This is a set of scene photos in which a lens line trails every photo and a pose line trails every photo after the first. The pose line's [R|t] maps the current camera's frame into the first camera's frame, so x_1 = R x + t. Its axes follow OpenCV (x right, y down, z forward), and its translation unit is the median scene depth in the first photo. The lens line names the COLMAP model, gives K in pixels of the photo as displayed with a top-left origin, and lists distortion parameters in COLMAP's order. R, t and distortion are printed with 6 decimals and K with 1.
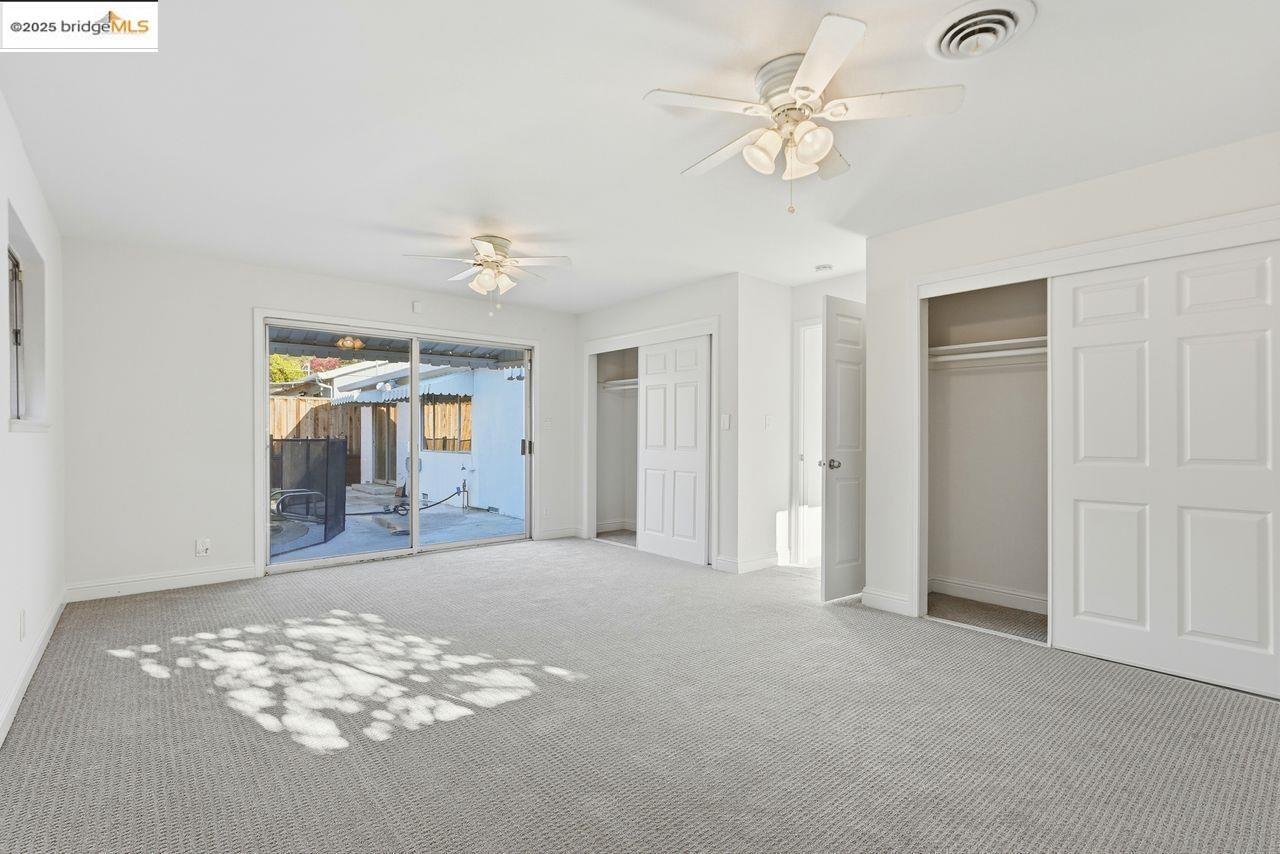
lens RADIAL K [[593.7, 0, 639.6], [0, 593.7, 430.4], [0, 0, 1]] dist [-0.010511, -0.000257]
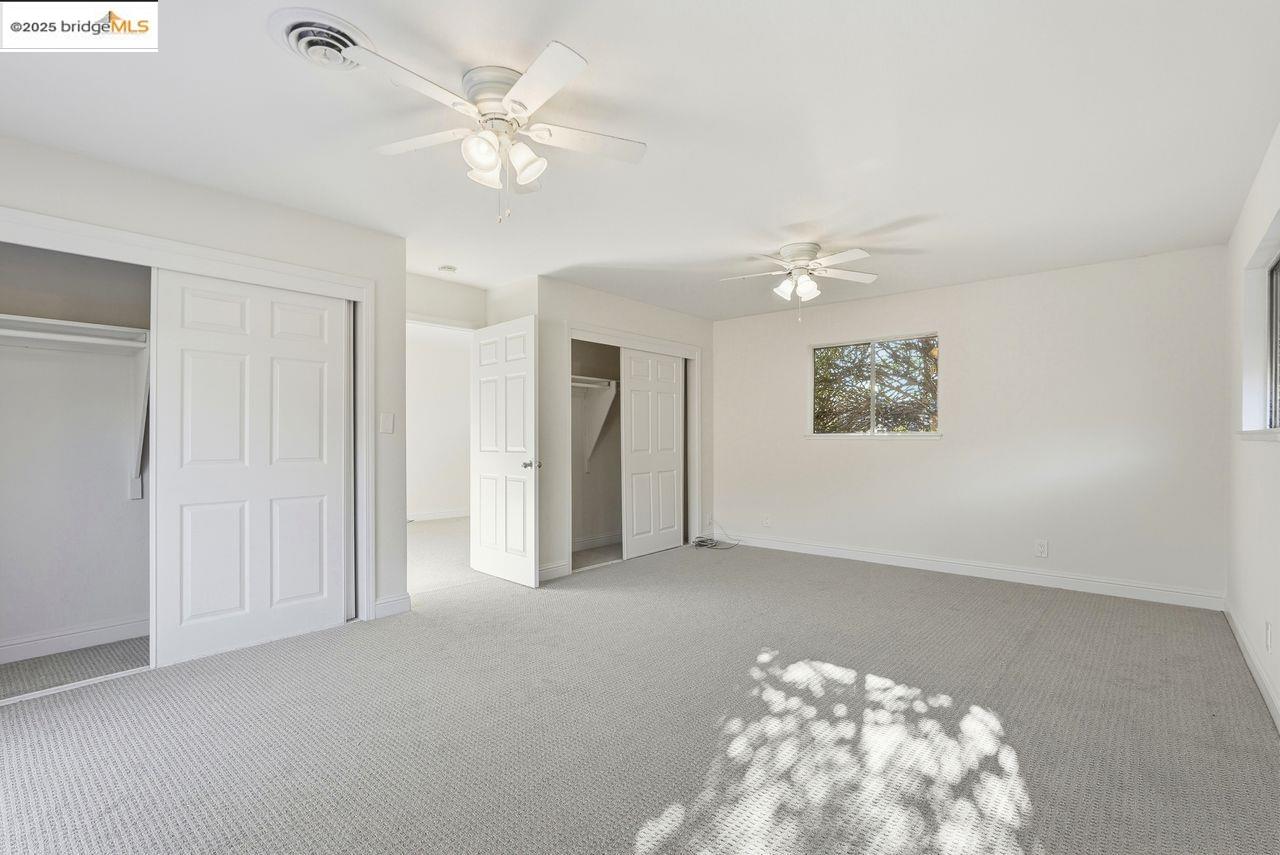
lens RADIAL K [[593.7, 0, 639.8], [0, 593.7, 433.8], [0, 0, 1]] dist [-0.010511, -0.000257]
pose [[-0.154304, 0.005142, 0.988010, -1.164095], [-0.005528, 0.999966, -0.006068, 0.003320], [-0.988008, -0.006398, -0.154271, 1.377396]]
